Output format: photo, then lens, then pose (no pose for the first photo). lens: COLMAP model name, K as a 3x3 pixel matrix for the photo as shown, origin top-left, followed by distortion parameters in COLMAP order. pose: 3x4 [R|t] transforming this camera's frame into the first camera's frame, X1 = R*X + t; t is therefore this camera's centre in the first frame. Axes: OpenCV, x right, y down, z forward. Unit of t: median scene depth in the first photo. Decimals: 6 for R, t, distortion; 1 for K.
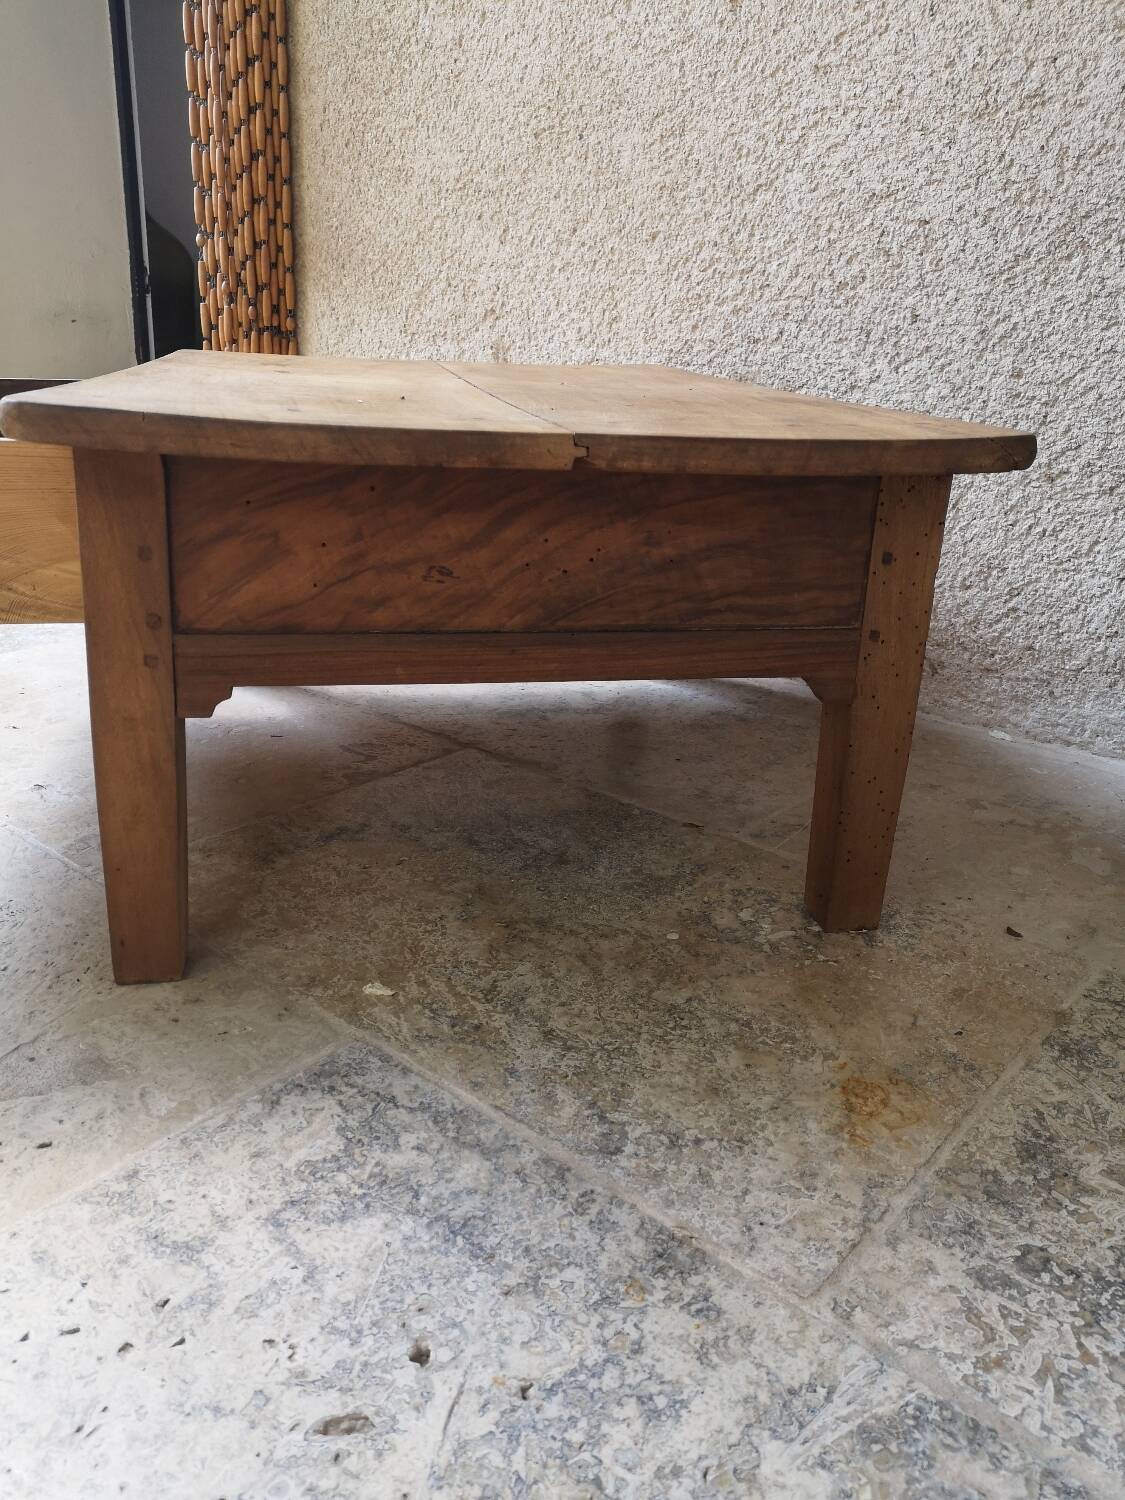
lens RADIAL K [[1175.1, 0, 565.9], [0, 1175.1, 751.6], [0, 0, 1]] dist [0.038814, -0.027183]
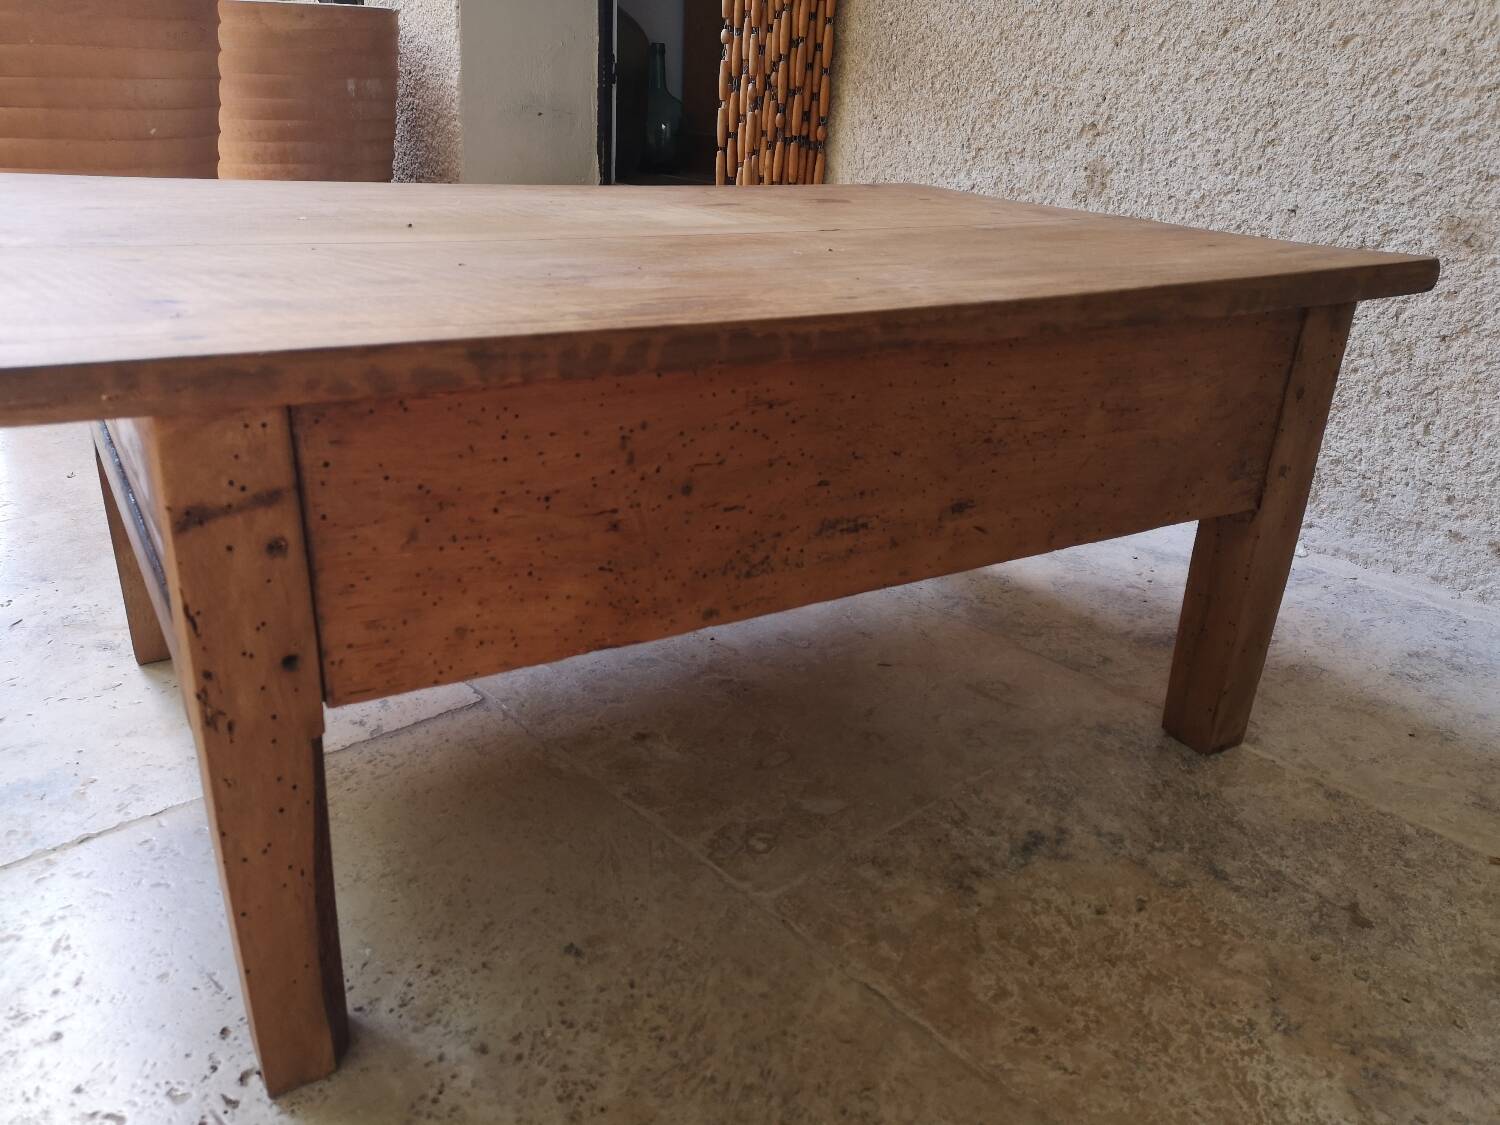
lens RADIAL K [[1175.1, 0, 747.5], [0, 1175.1, 560.0], [0, 0, 1]] dist [0.038814, -0.027183]
pose [[0.990341, 0.057807, -0.126029, -0.220589], [-0.053673, 0.997911, 0.035954, -0.101706], [0.127844, -0.028842, 0.991375, 0.156972]]
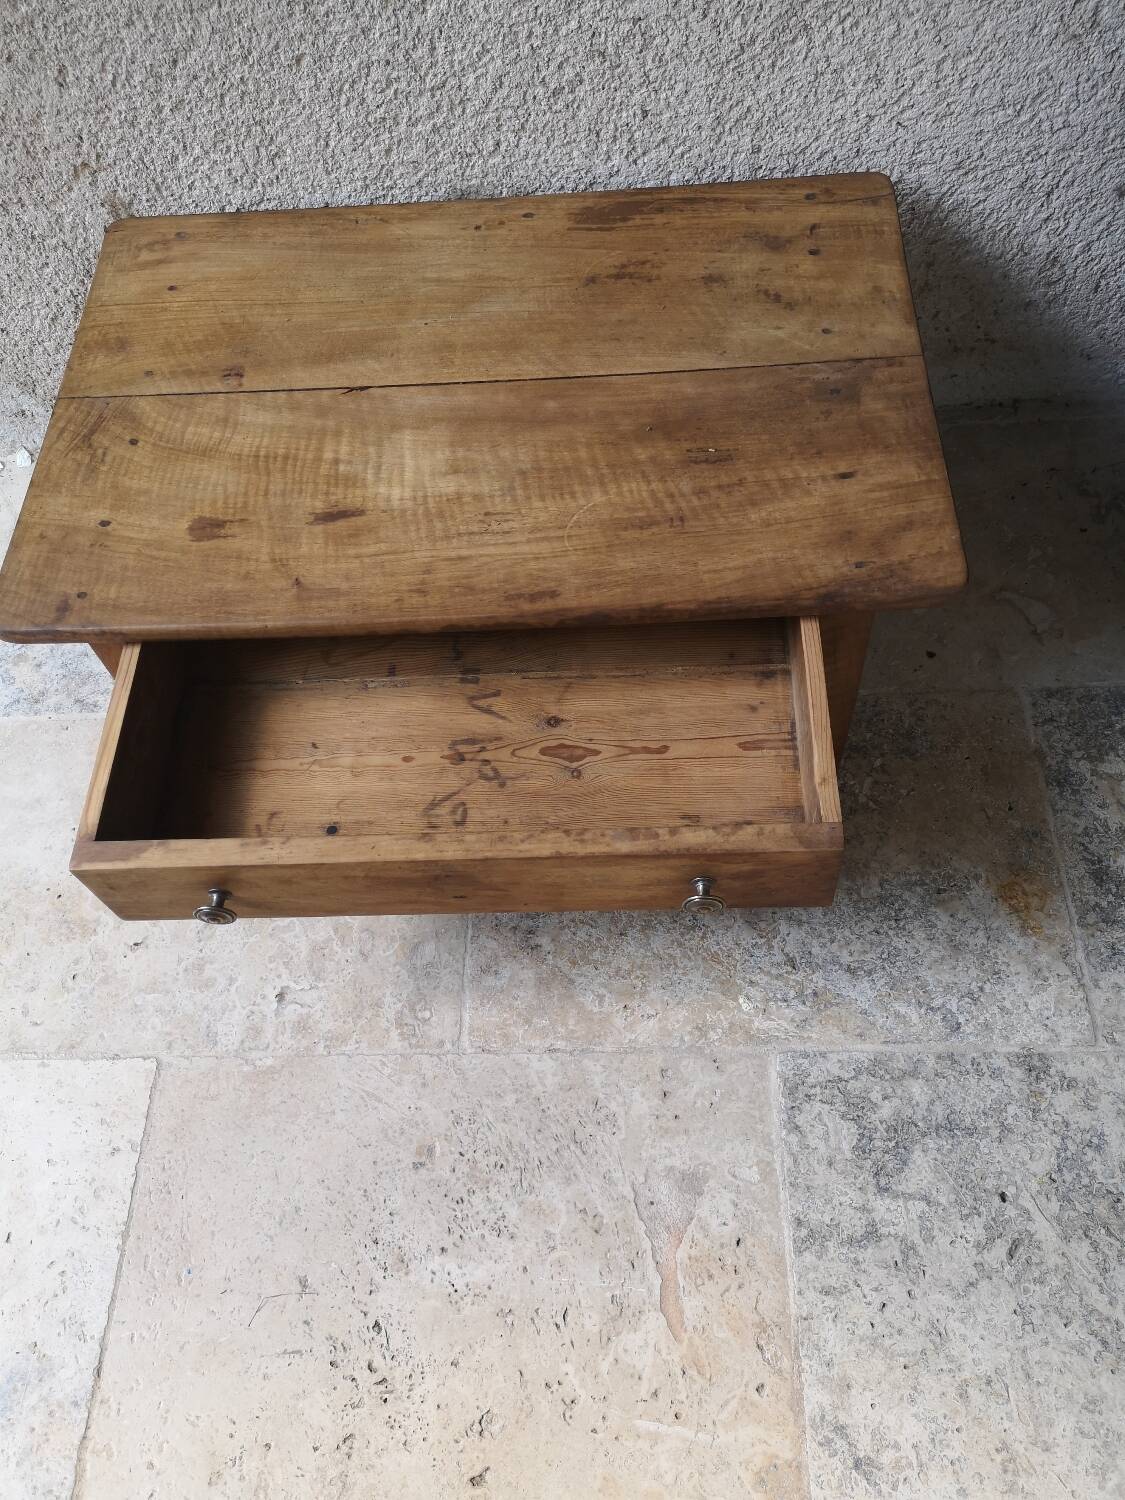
lens RADIAL K [[1175.1, 0, 565.6], [0, 1175.1, 750.7], [0, 0, 1]] dist [0.038814, -0.027183]
pose [[0.768417, -0.596582, 0.231570, -0.284336], [0.323175, 0.674079, 0.664210, -0.651247], [-0.552352, -0.435553, 0.710775, 0.103251]]
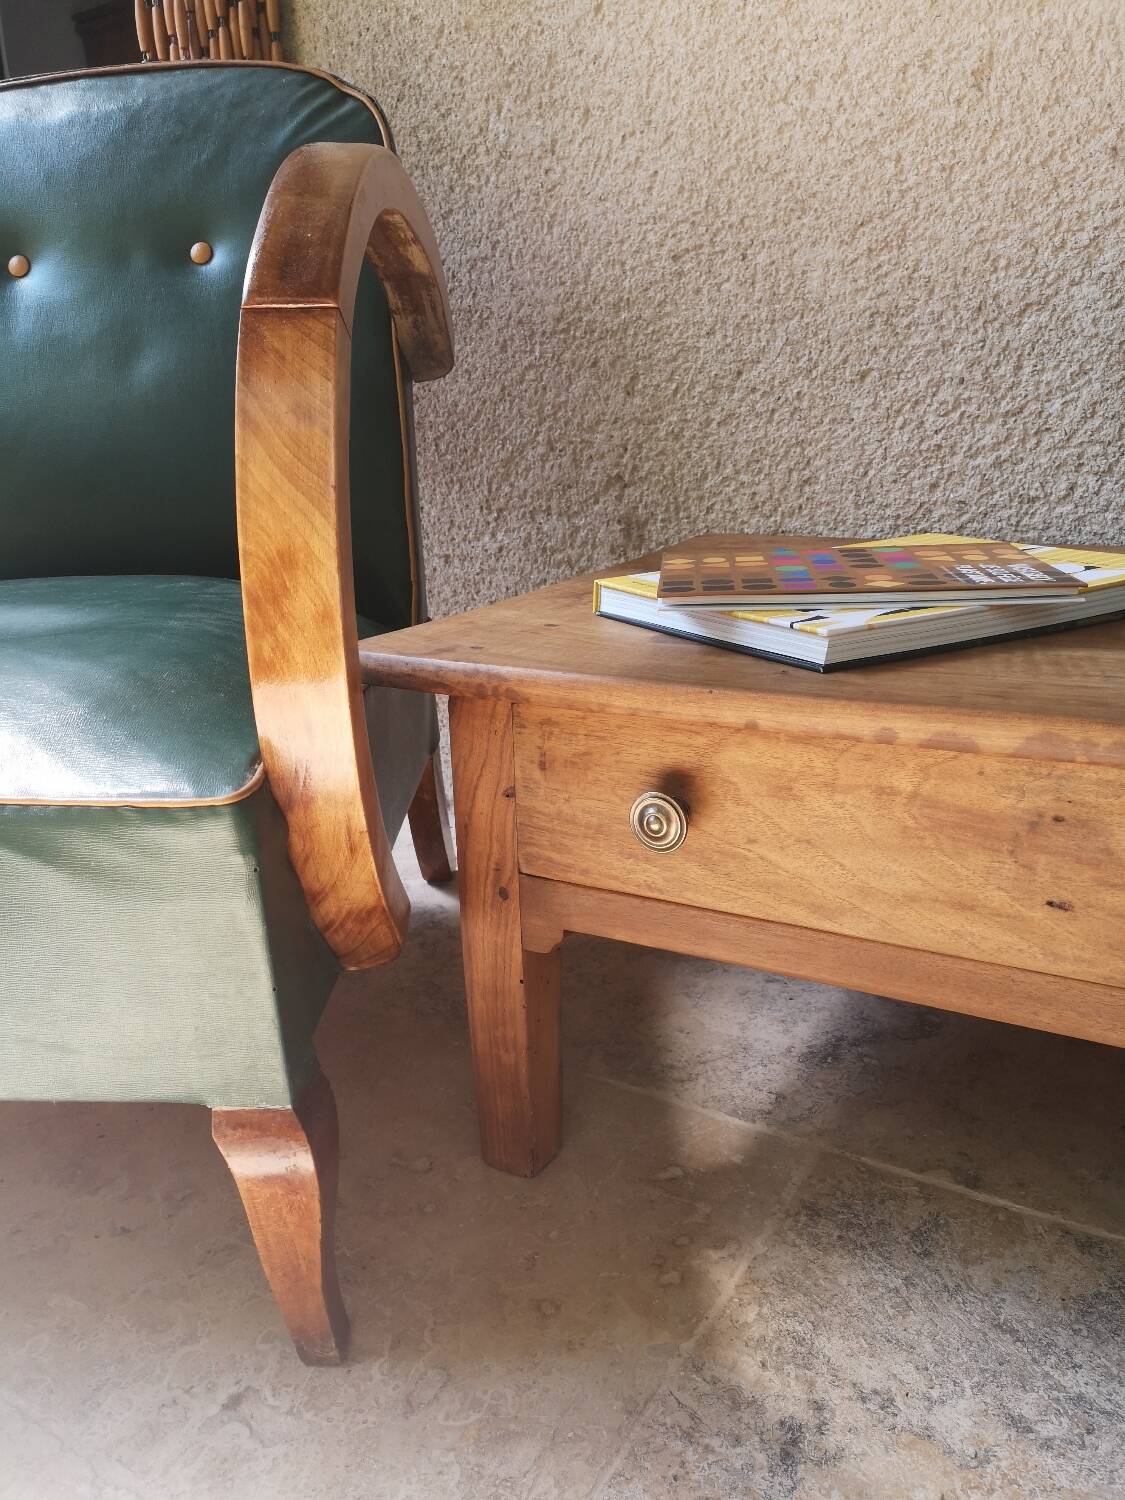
lens RADIAL K [[1175.1, 0, 564.9], [0, 1175.1, 749.7], [0, 0, 1]] dist [0.038814, -0.027183]
pose [[0.986866, -0.117284, 0.111083, -0.249091], [0.123813, 0.990846, -0.053799, -0.192727], [-0.103757, 0.066846, 0.992354, 0.299025]]
